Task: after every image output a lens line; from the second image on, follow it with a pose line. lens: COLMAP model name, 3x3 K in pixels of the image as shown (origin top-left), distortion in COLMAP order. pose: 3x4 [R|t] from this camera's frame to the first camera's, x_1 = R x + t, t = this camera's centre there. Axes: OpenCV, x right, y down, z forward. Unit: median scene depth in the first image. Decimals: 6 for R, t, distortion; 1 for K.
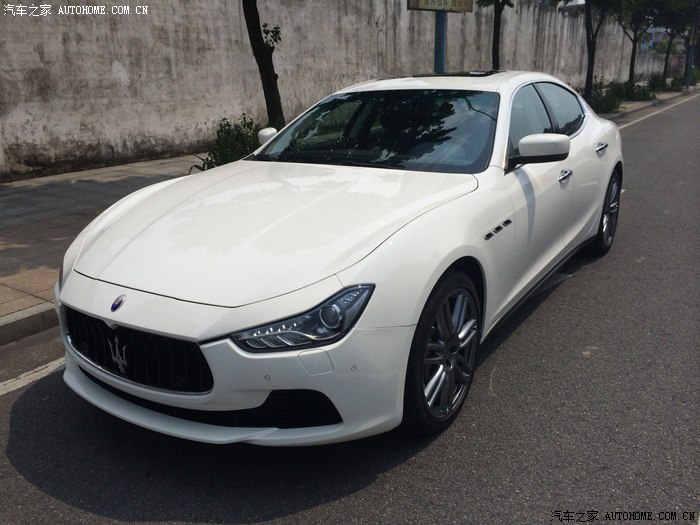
lens RADIAL K [[603.9, 0, 348.6], [0, 603.9, 264.6], [0, 0, 1]] dist [0.019972, -0.036434]
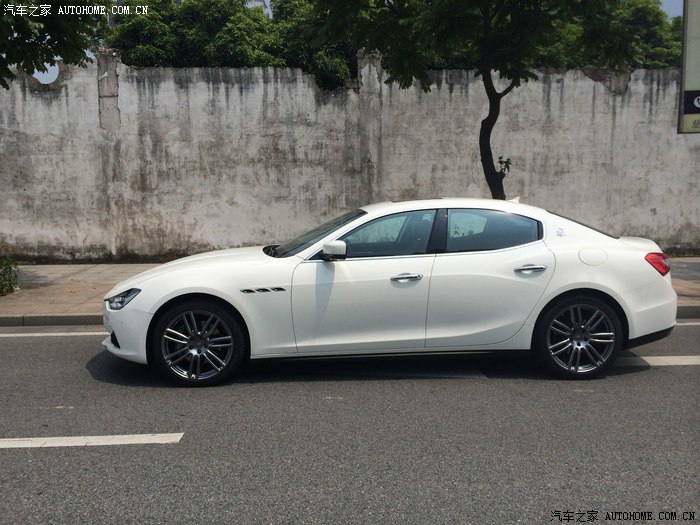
lens RADIAL K [[603.9, 0, 350.6], [0, 603.9, 262.6], [0, 0, 1]] dist [0.019972, -0.036434]
pose [[0.565036, 0.106347, -0.818184, 0.493706], [-0.251244, 0.966740, -0.047853, -0.031915], [0.785882, 0.232602, 0.572962, 0.060155]]
